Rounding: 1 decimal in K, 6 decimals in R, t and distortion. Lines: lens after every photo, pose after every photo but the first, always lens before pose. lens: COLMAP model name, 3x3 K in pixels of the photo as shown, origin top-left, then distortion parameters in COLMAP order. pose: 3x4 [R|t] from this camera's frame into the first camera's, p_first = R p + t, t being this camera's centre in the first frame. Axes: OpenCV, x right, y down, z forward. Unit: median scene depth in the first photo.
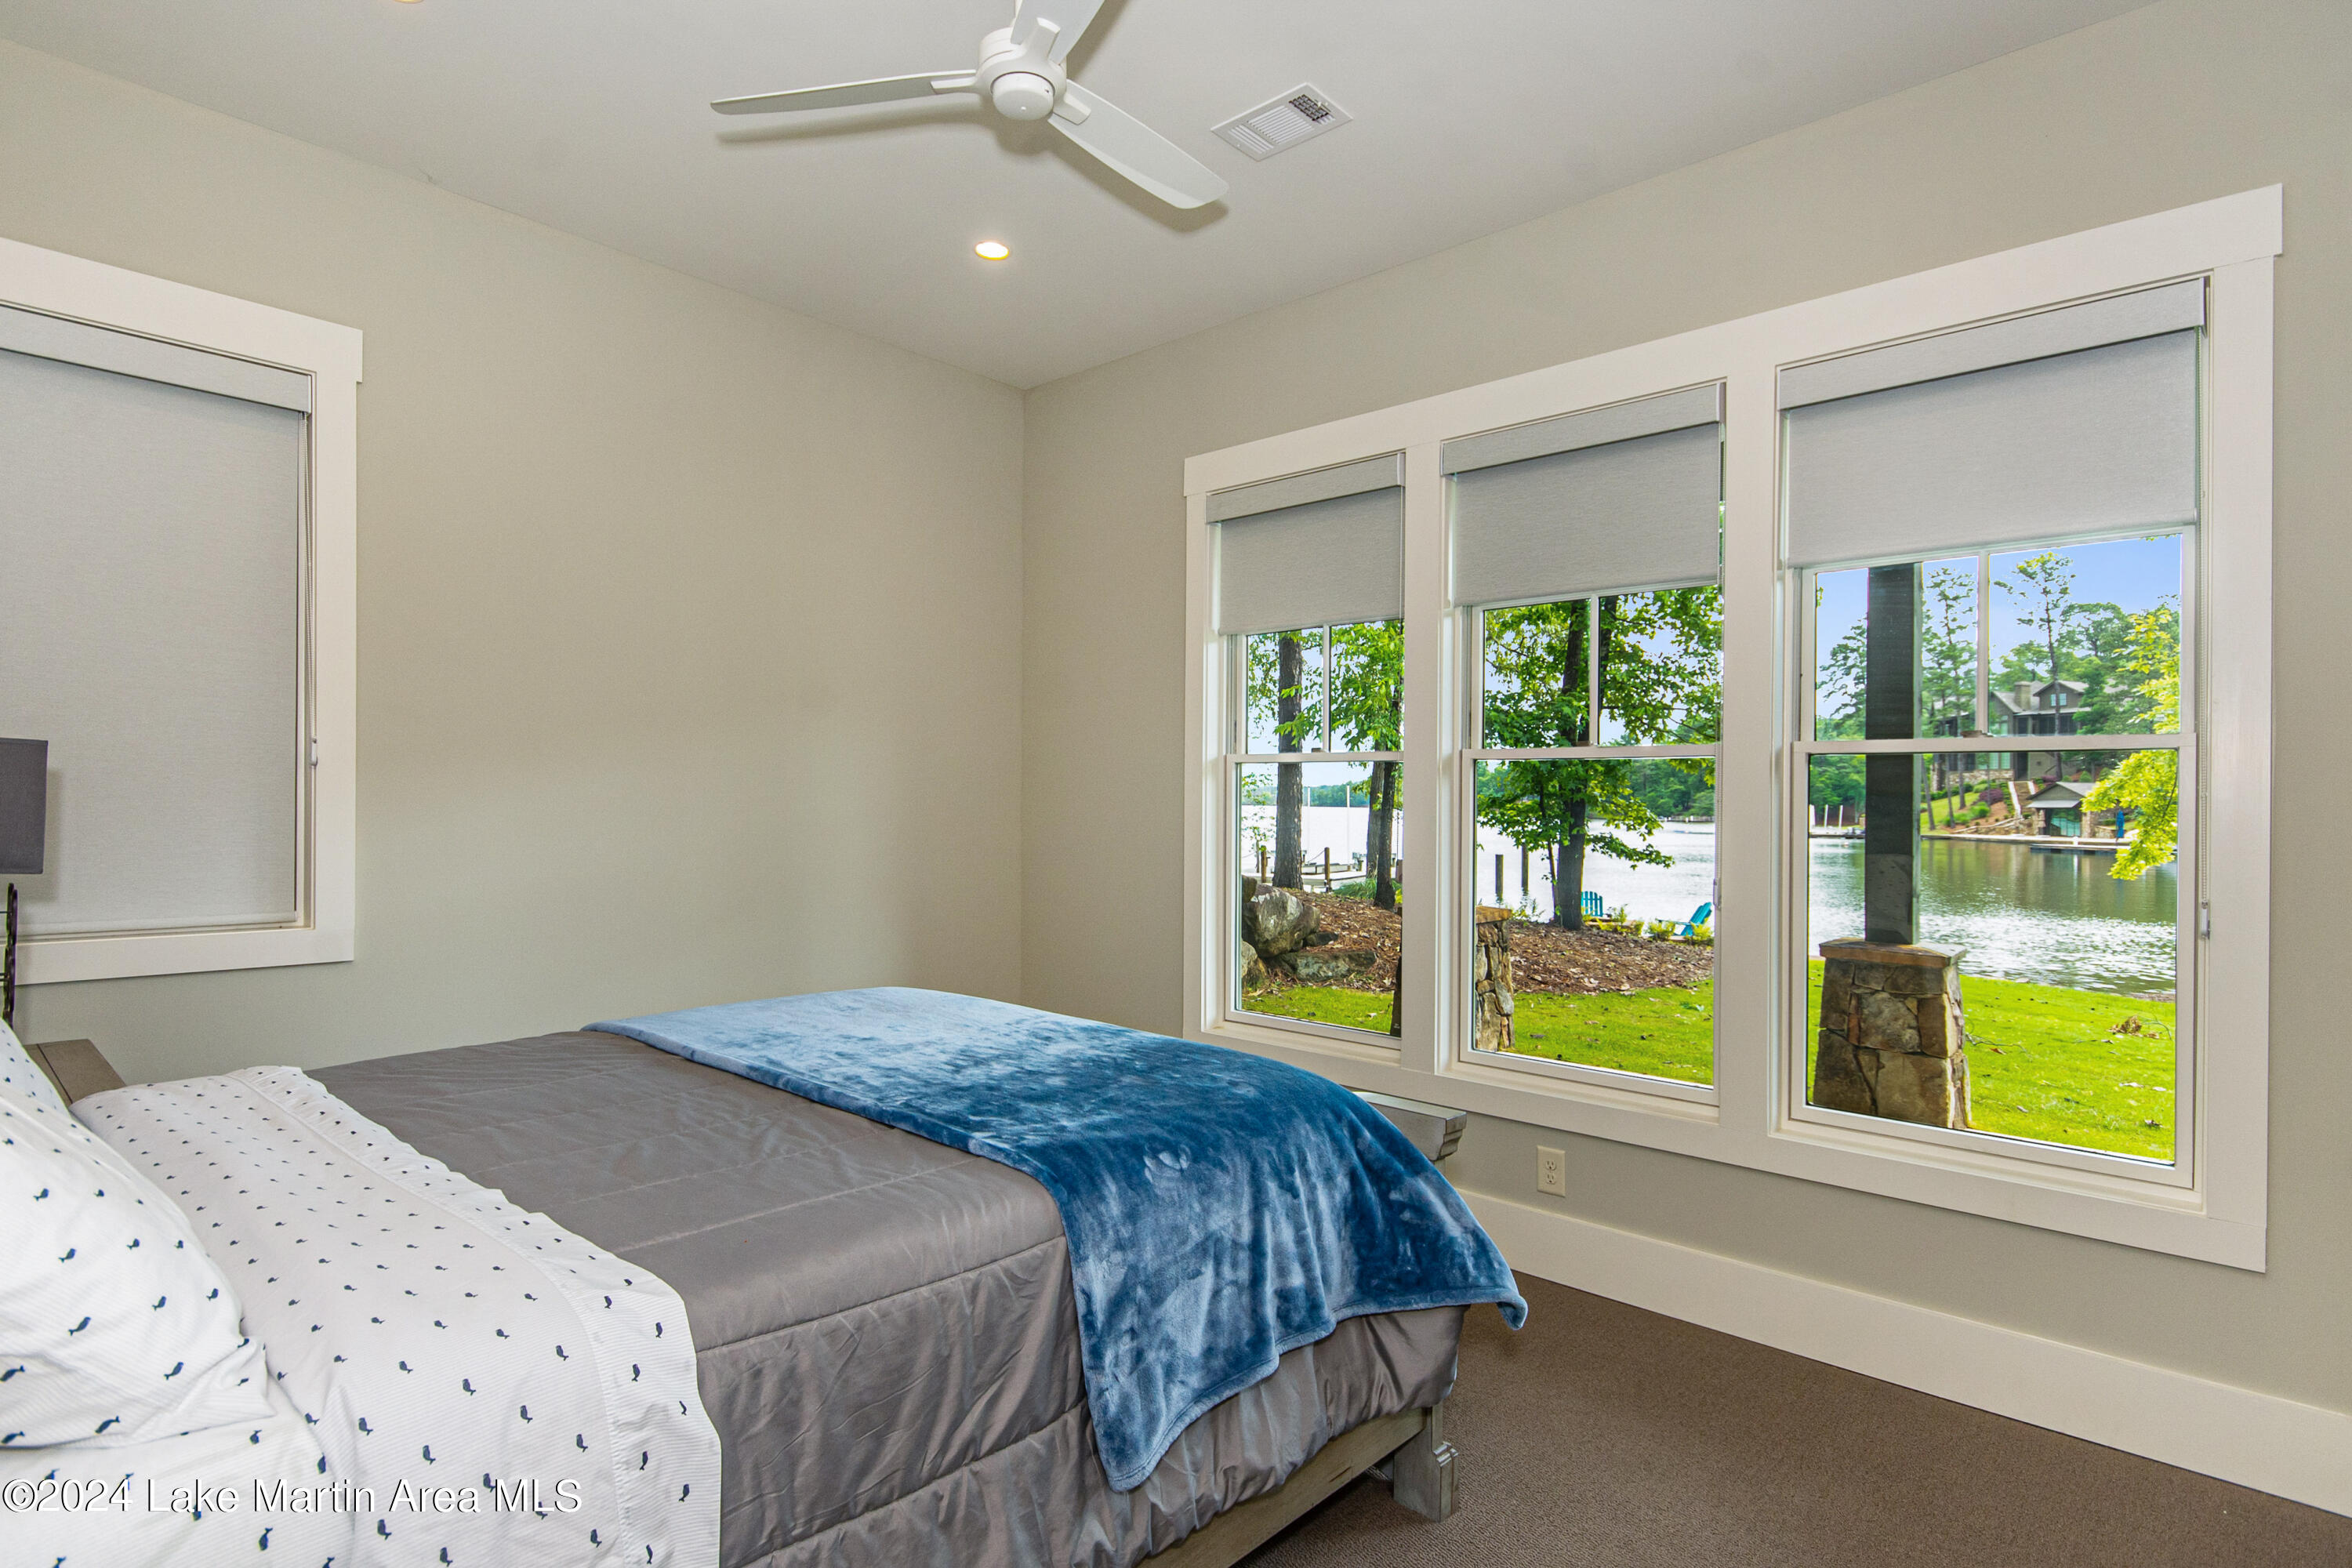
lens RADIAL K [[1196.2, 0, 1167.0], [0, 1196.2, 780.9], [0, 0, 1]] dist [0.015942, -0.000050]
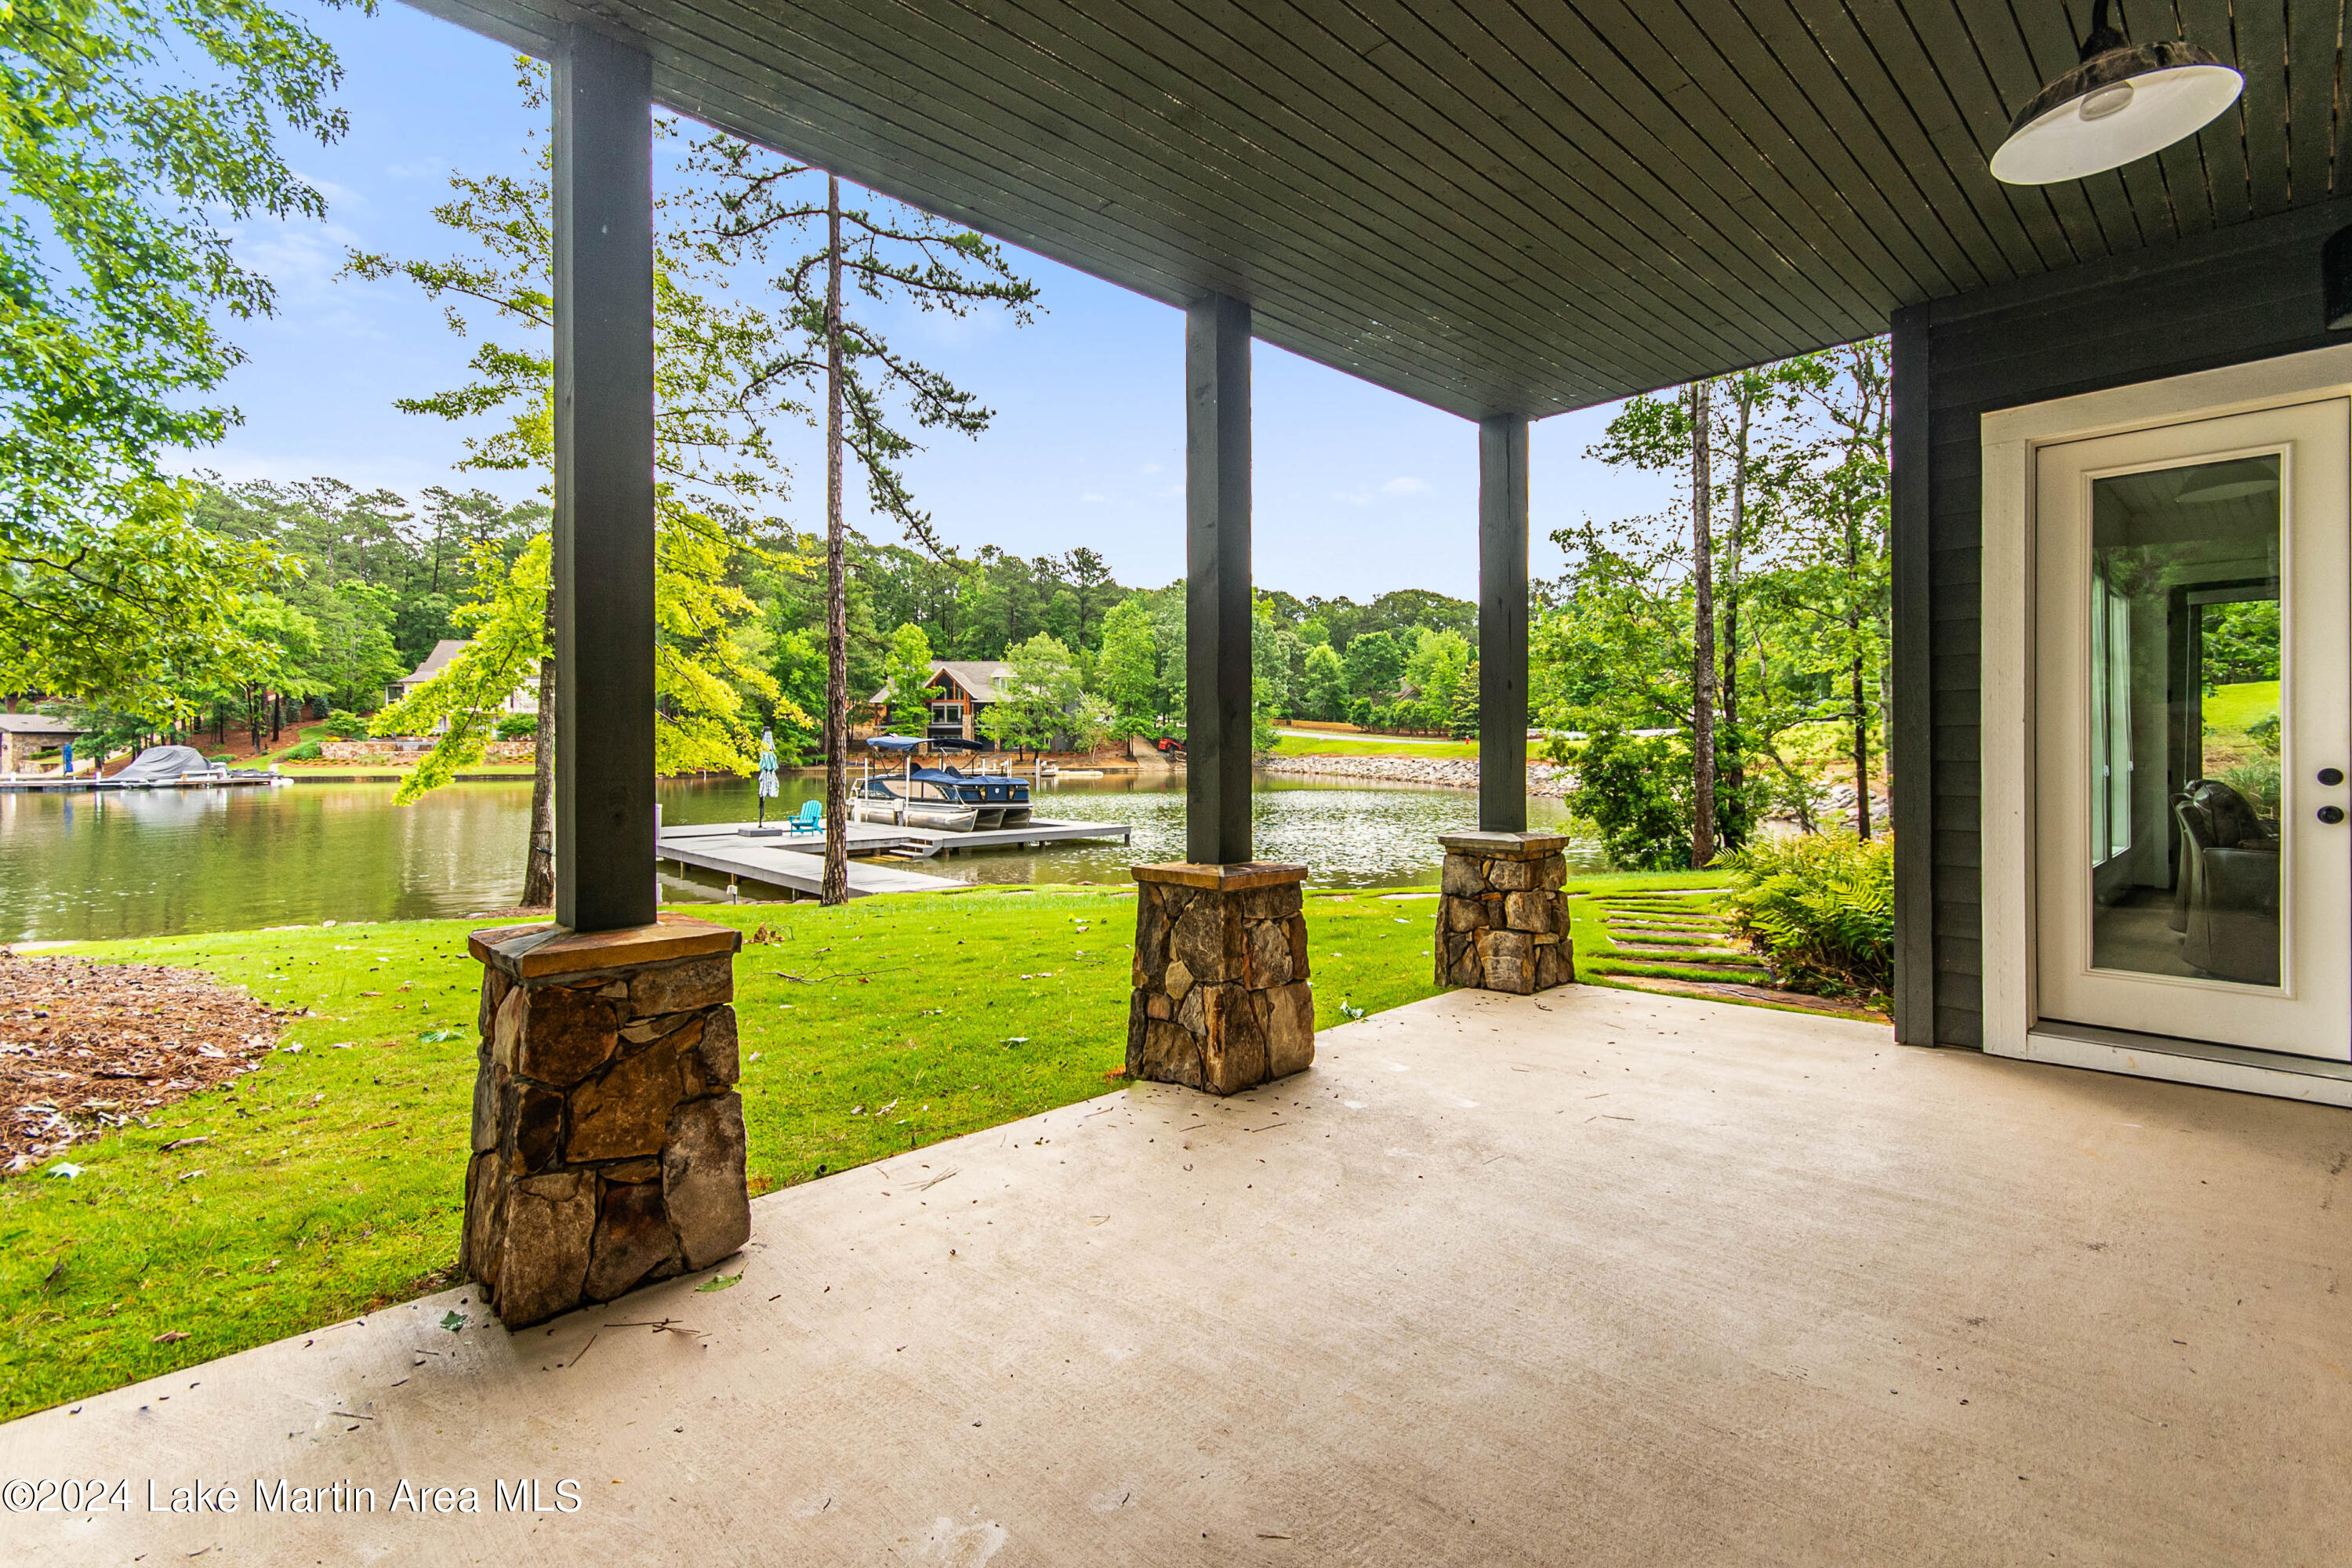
lens RADIAL K [[1078.0, 0, 1184.6], [0, 1078.0, 749.4], [0, 0, 1]] dist [0.002955, 0.000316]
pose [[0.061701, -0.016051, 0.997966, -0.166262], [-0.013431, 0.999767, 0.016911, 0.042092], [-0.998004, -0.014447, 0.061471, 1.003566]]
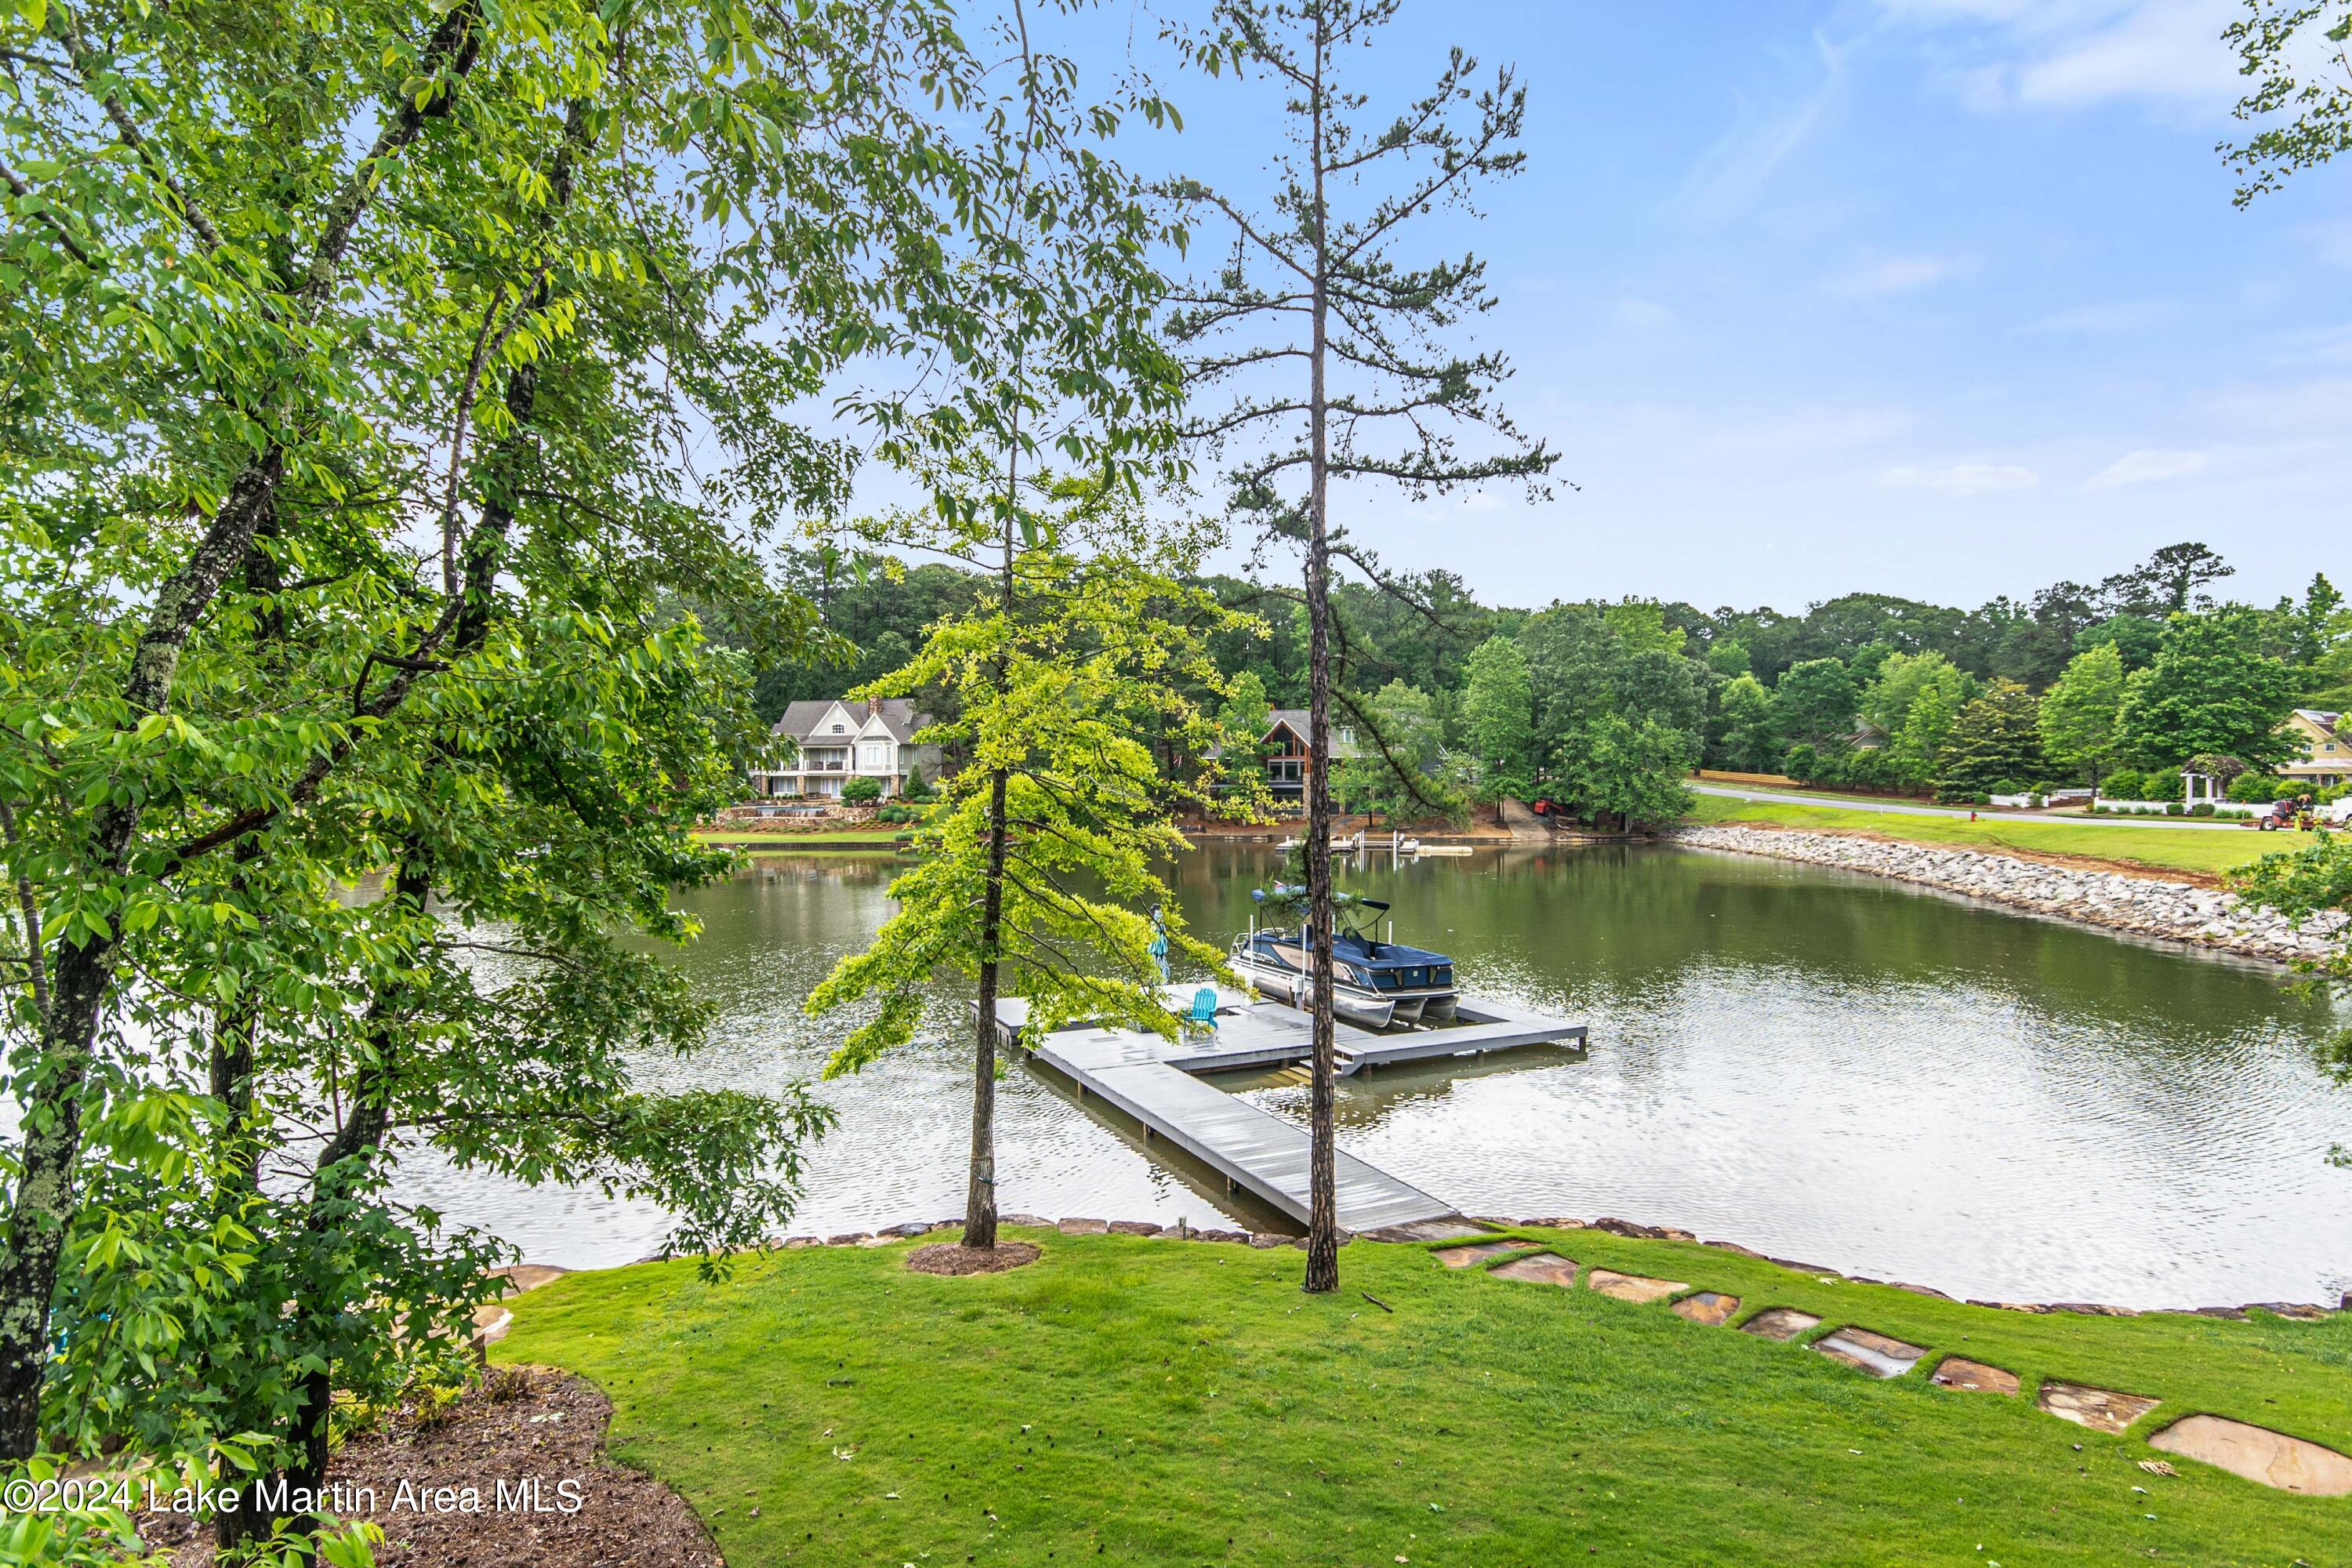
lens RADIAL K [[1213.3, 0, 1167.5], [0, 1213.3, 781.9], [0, 0, 1]] dist [0.018003, 0.000259]
pose [[0.349013, -0.022077, 0.936858, 0.123183], [-0.006922, 0.999634, 0.026135, -0.575328], [-0.937092, -0.015606, 0.348732, 1.503434]]
